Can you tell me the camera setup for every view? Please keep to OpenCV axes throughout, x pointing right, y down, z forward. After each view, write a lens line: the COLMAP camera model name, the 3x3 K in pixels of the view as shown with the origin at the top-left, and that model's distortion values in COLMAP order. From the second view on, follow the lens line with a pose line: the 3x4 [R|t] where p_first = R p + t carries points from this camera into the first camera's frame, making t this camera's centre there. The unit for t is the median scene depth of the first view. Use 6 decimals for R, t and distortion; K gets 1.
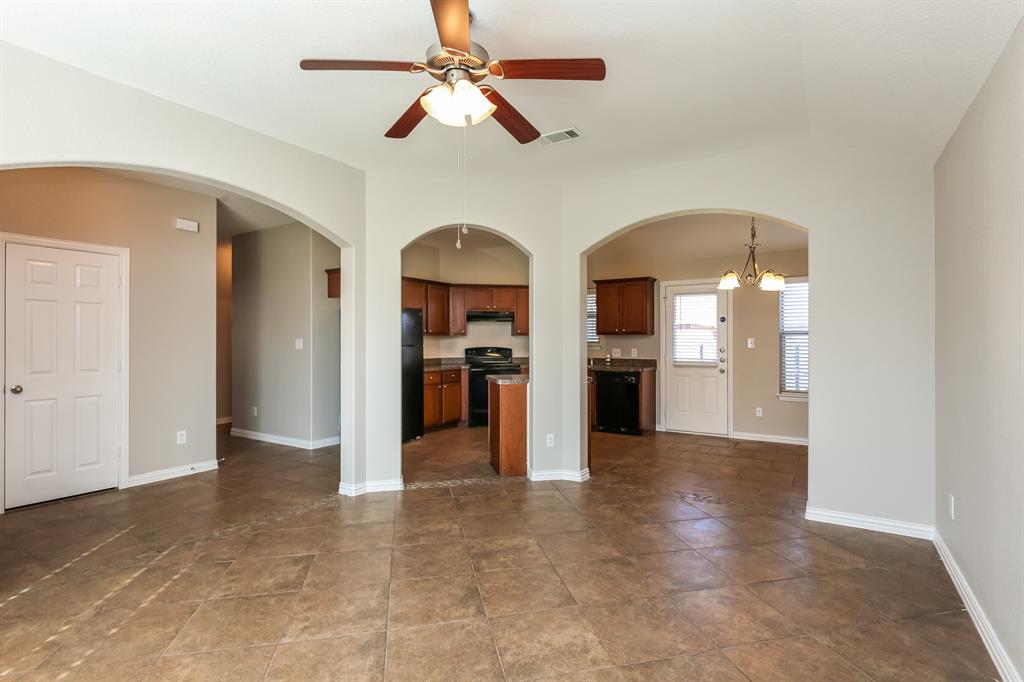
lens RADIAL K [[502.1, 0, 516.0], [0, 502.1, 342.4], [0, 0, 1]] dist [0.003360, -0.001317]
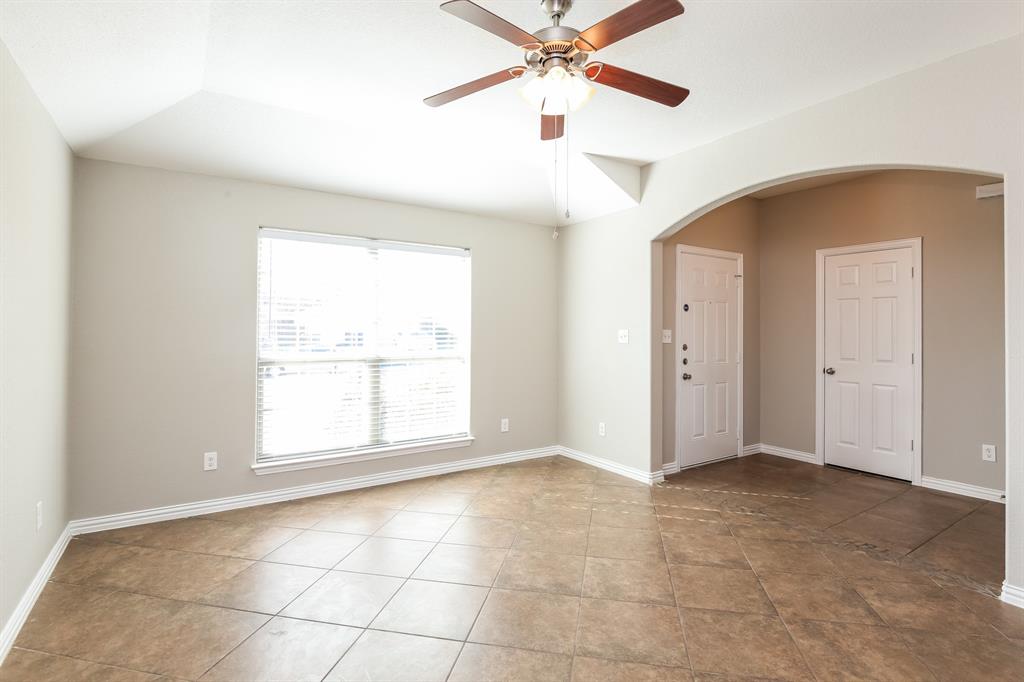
lens RADIAL K [[502.1, 0, 515.8], [0, 502.1, 335.1], [0, 0, 1]] dist [0.003360, -0.001317]
pose [[-0.417651, 0.005320, -0.908592, 0.646945], [-0.002934, 0.999970, 0.007204, -0.006347], [0.908603, 0.005675, -0.417622, 1.073620]]
